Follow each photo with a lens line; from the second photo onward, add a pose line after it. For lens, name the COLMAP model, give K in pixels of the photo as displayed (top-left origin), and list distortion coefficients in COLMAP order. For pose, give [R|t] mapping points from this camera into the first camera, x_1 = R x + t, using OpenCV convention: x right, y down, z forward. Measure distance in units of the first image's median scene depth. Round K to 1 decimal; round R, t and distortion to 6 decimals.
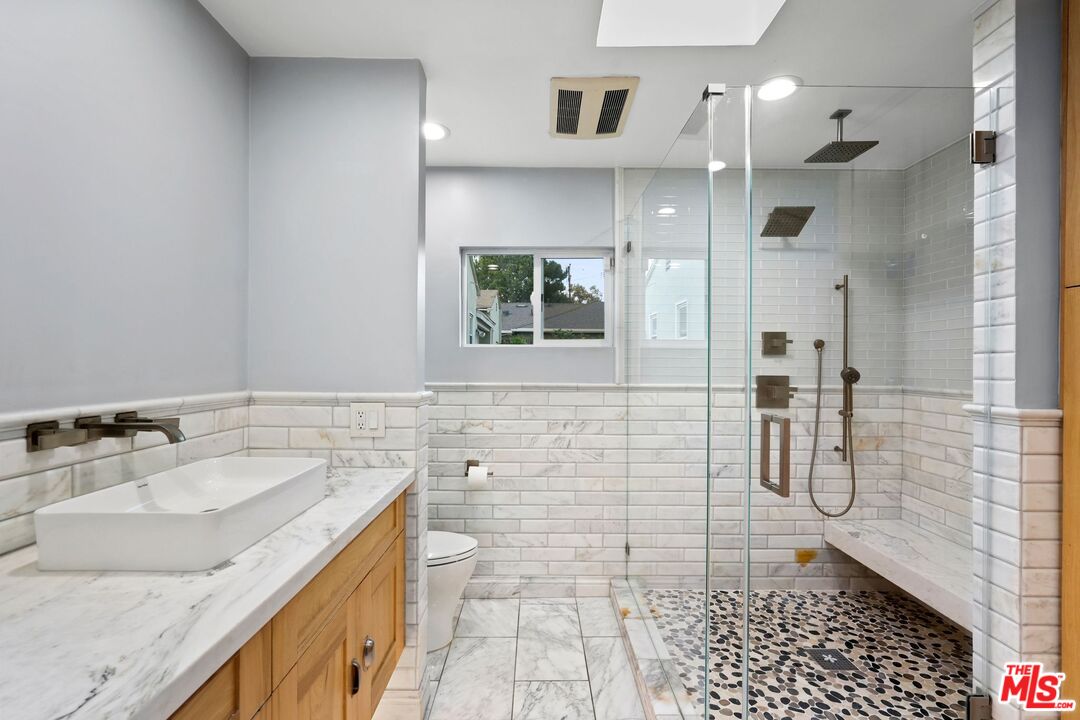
lens RADIAL K [[472.5, 0, 539.7], [0, 472.5, 364.2], [0, 0, 1]] dist [-0.005343, 0.002517]
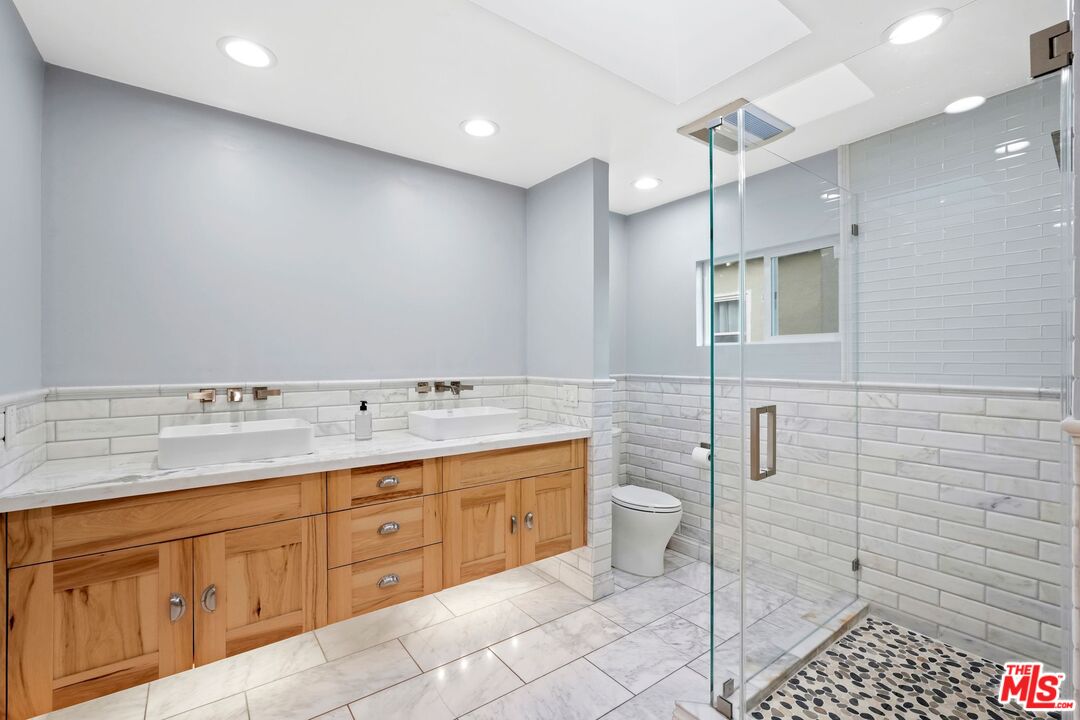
lens RADIAL K [[472.5, 0, 531.3], [0, 472.5, 359.5], [0, 0, 1]] dist [-0.005343, 0.002517]
pose [[0.586348, -0.005330, -0.810042, 0.667088], [0.002350, 0.999985, -0.004878, 0.002415], [0.810056, 0.000956, 0.586352, -0.035903]]
